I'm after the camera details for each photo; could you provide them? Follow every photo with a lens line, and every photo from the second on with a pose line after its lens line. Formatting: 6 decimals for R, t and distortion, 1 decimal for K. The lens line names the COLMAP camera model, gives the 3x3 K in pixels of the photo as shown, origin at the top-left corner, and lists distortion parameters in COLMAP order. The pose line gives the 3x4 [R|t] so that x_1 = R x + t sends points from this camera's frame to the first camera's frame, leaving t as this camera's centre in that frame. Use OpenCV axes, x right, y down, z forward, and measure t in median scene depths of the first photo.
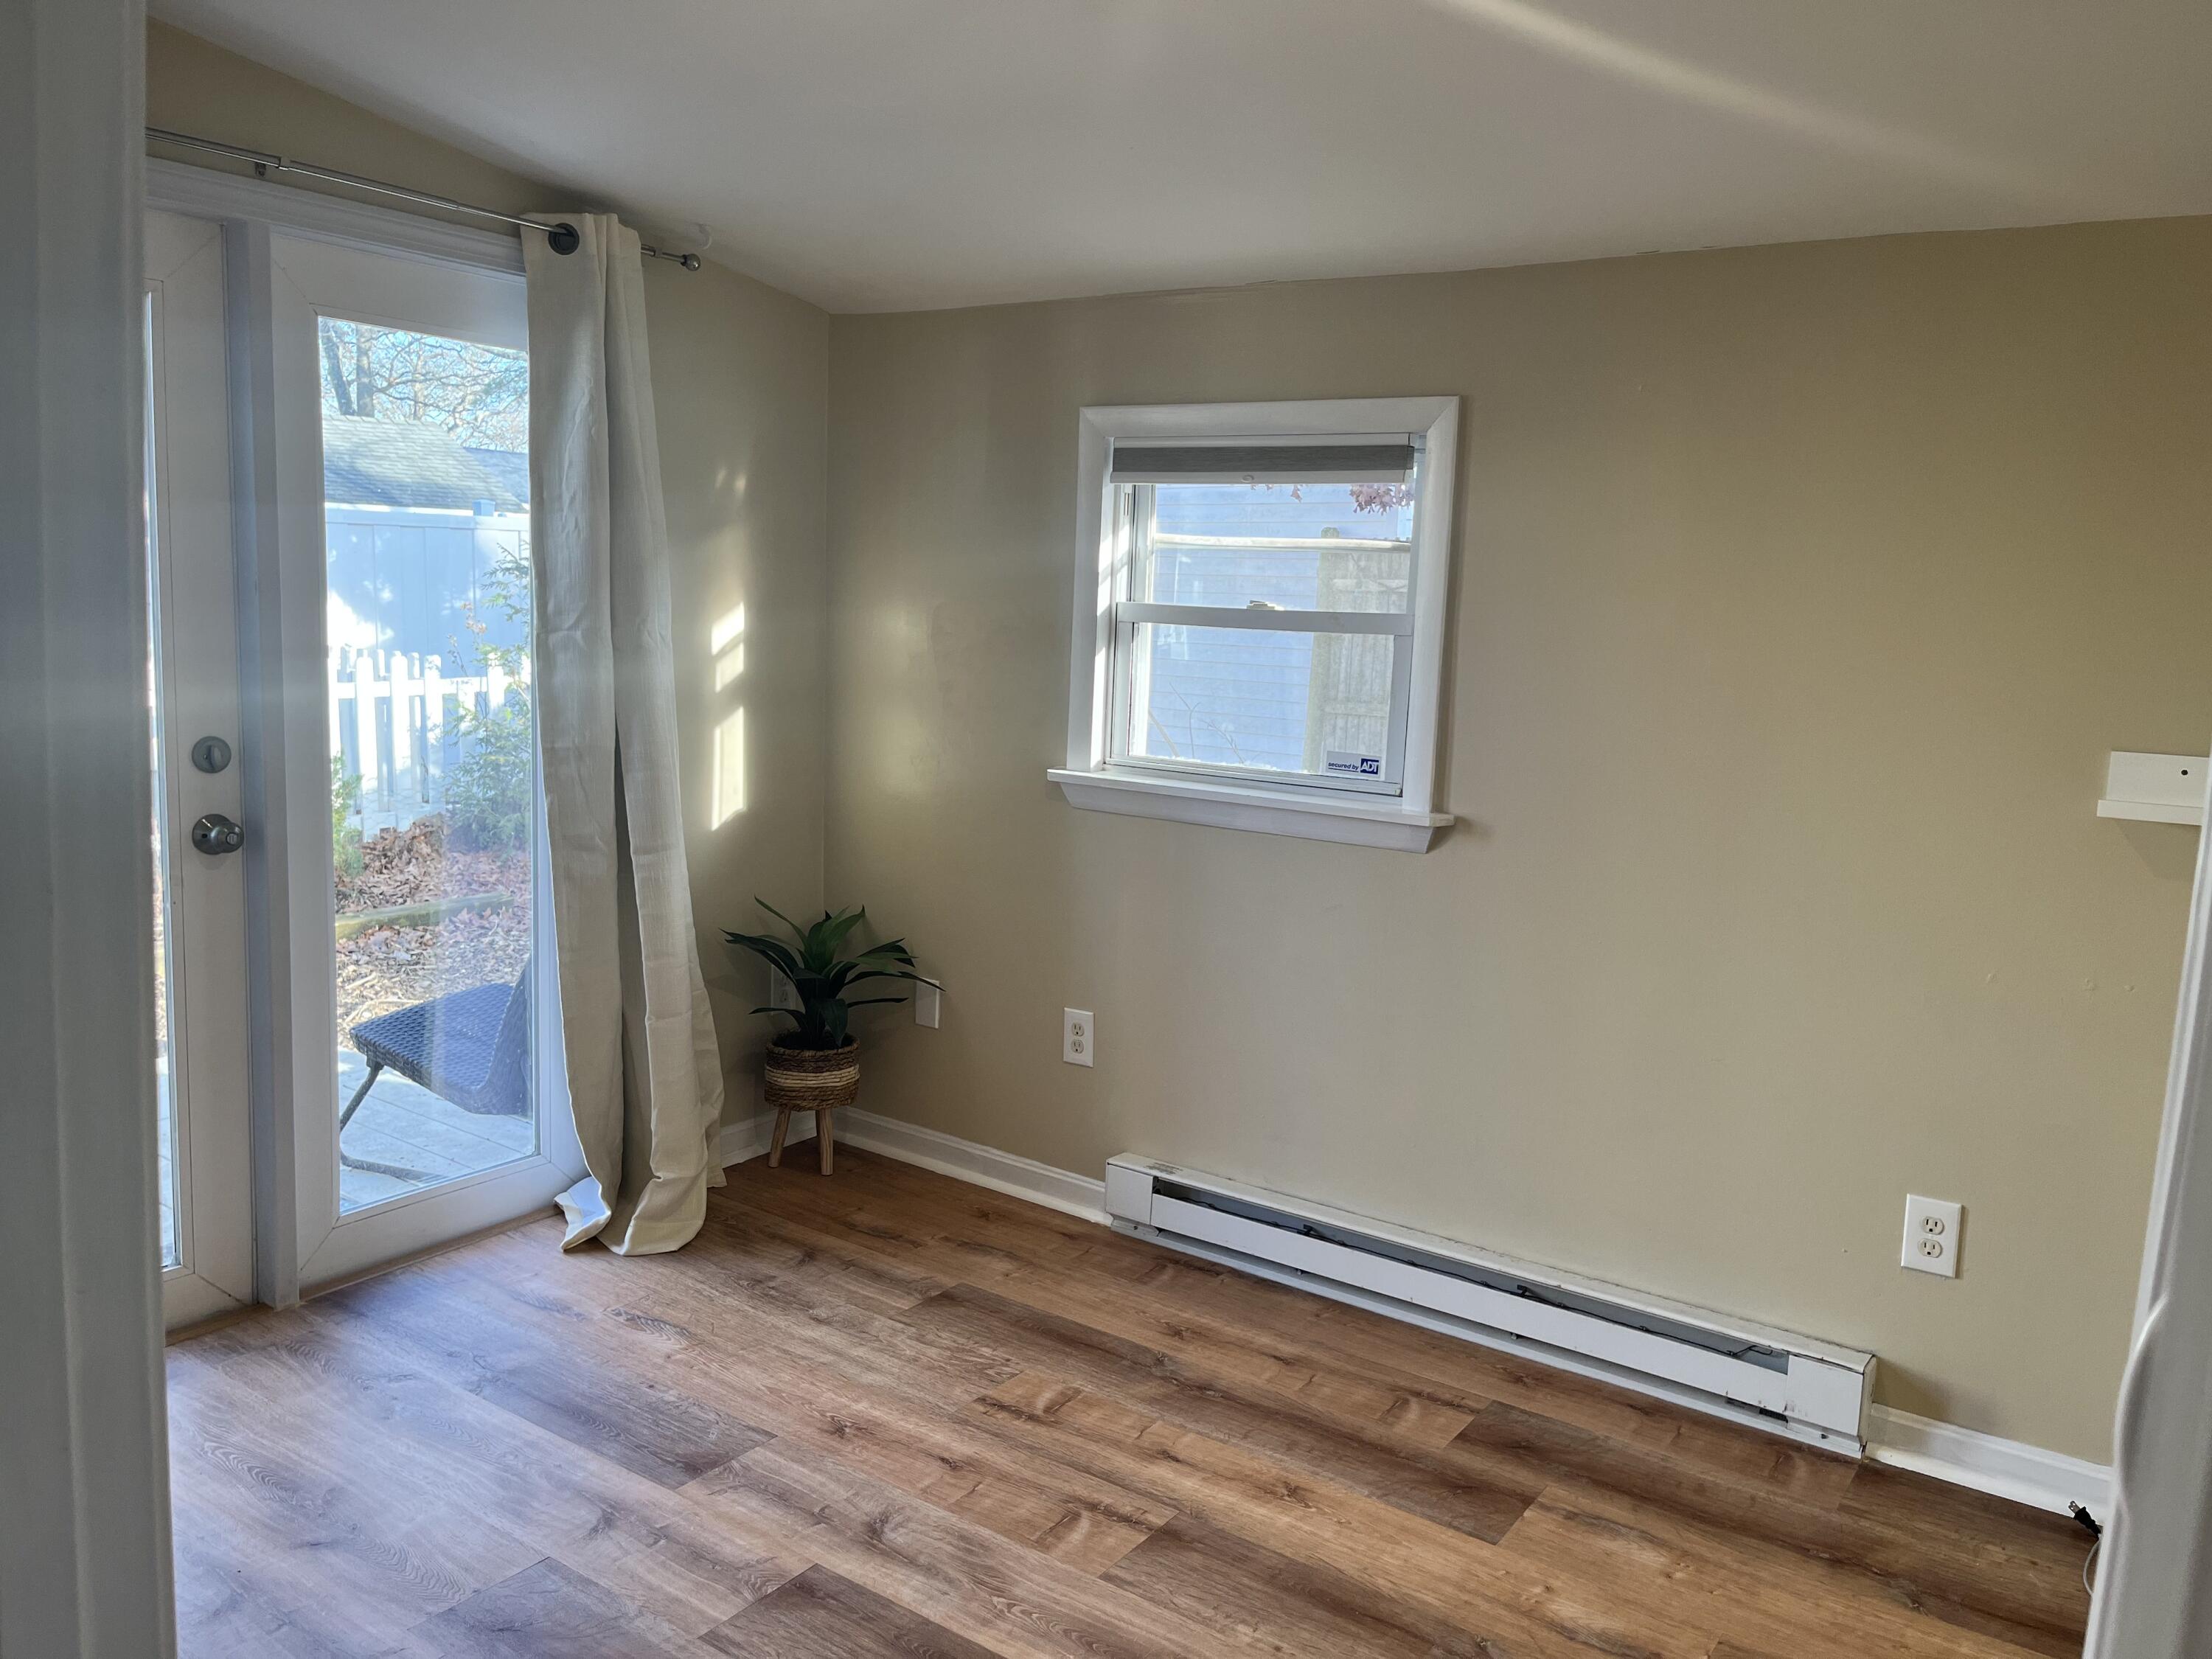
lens RADIAL K [[1673.7, 0, 1145.1], [0, 1673.7, 855.1], [0, 0, 1]] dist [0.070213, -0.096694]
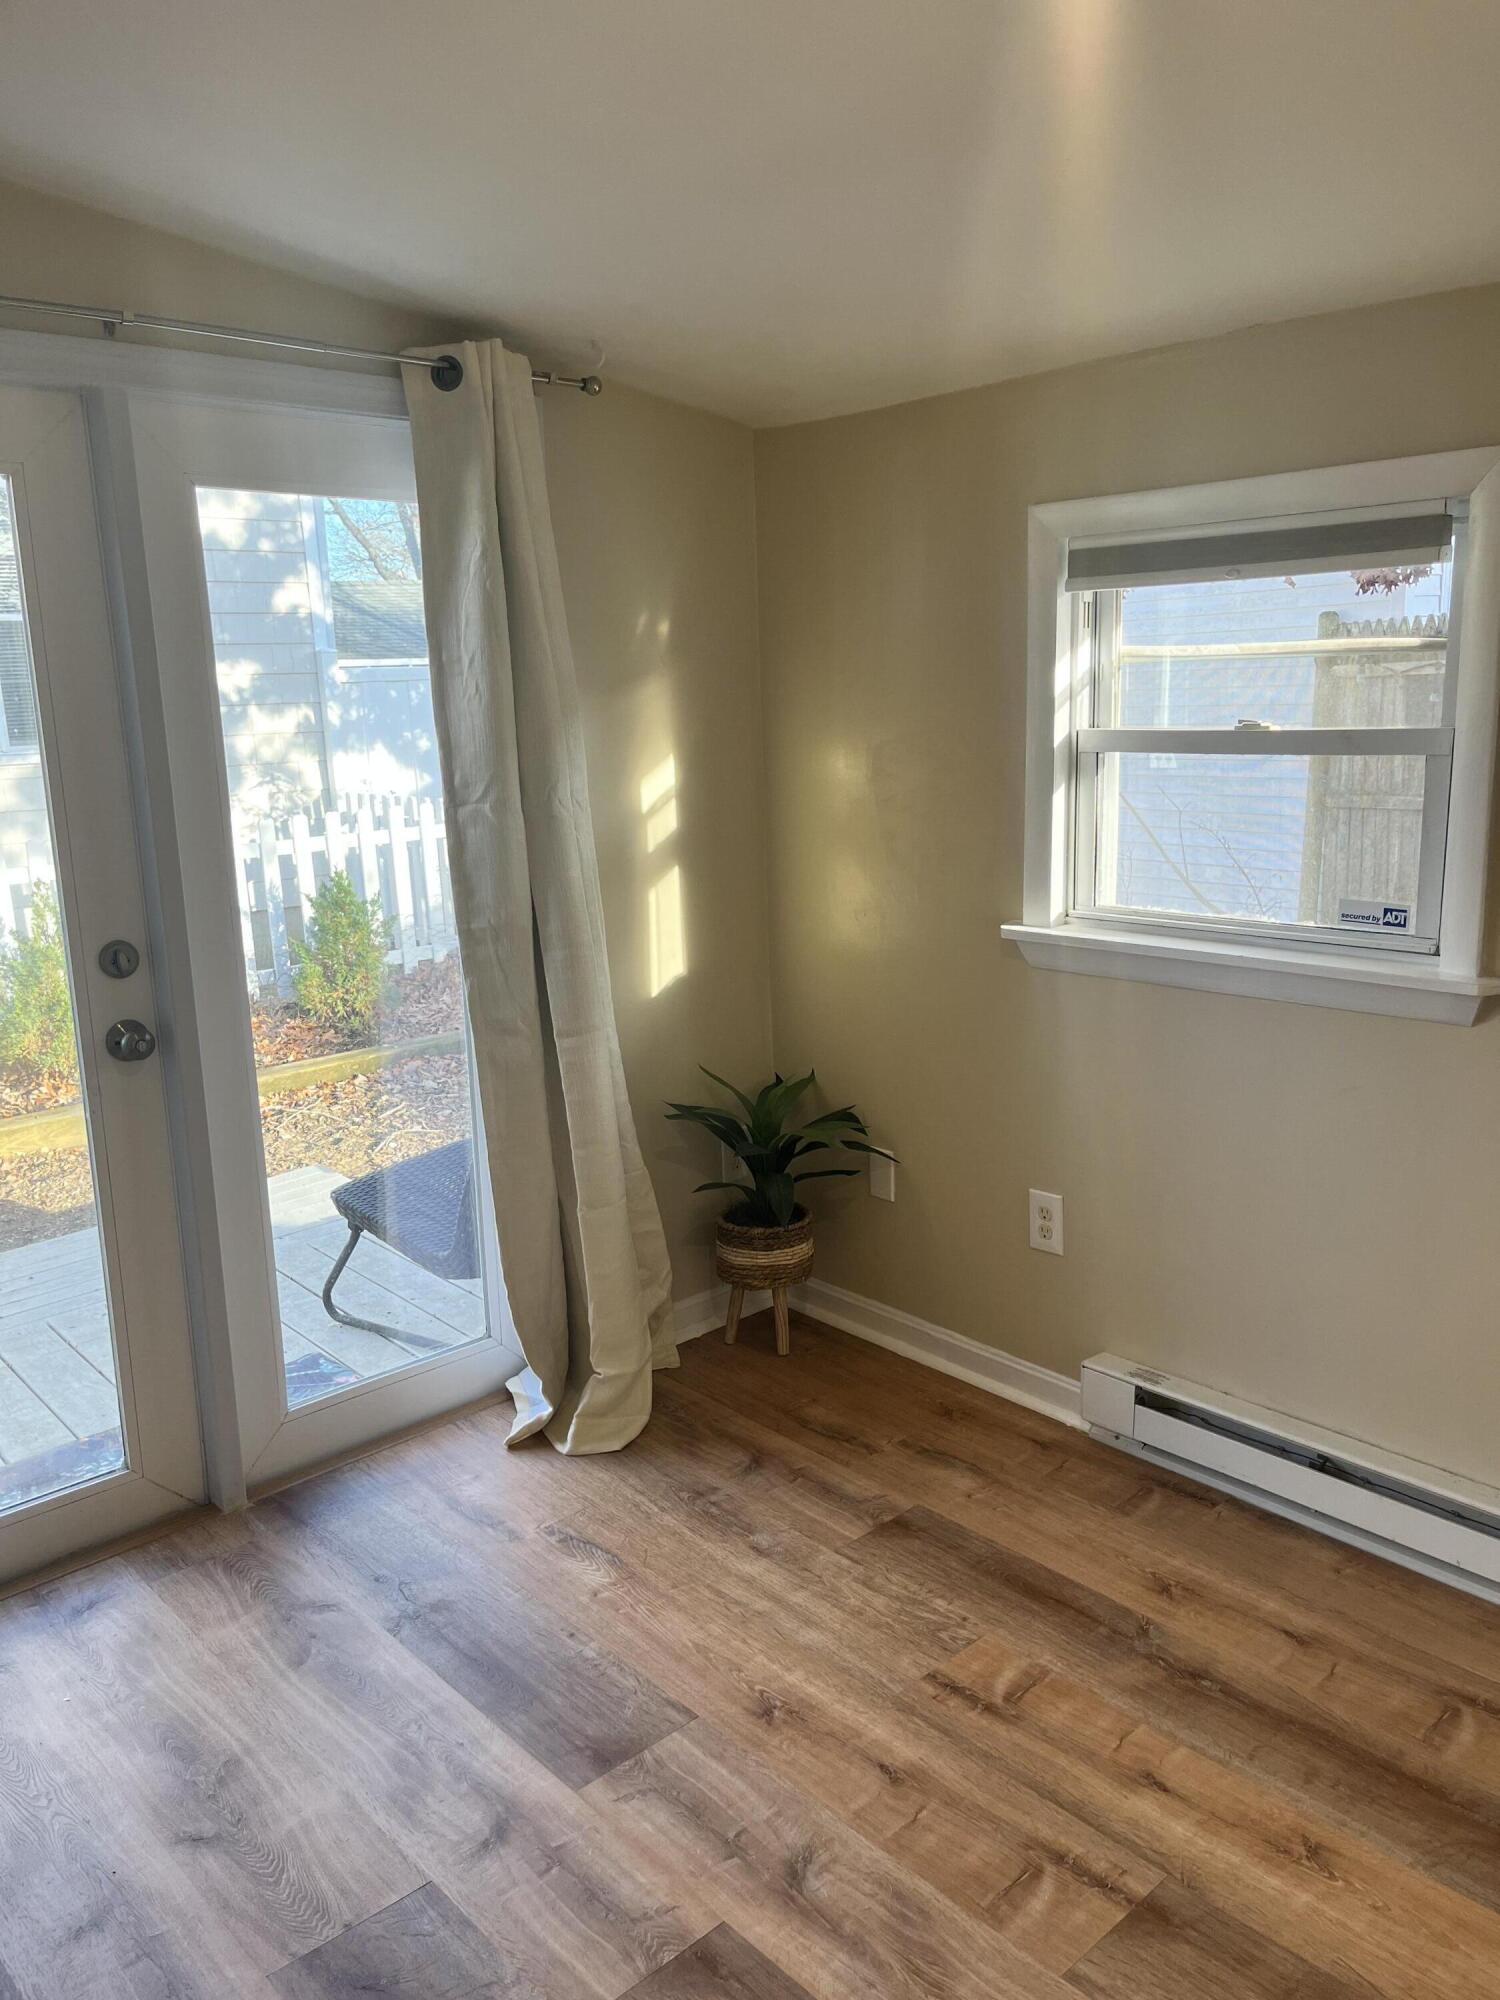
lens RADIAL K [[1513.3, 0, 795.9], [0, 1513.3, 1006.5], [0, 0, 1]] dist [0.070213, -0.096694]
pose [[0.974200, -0.020051, -0.224795, 0.016926], [0.030990, 0.998495, 0.045238, -0.054120], [0.223550, -0.051037, 0.973355, 0.218148]]
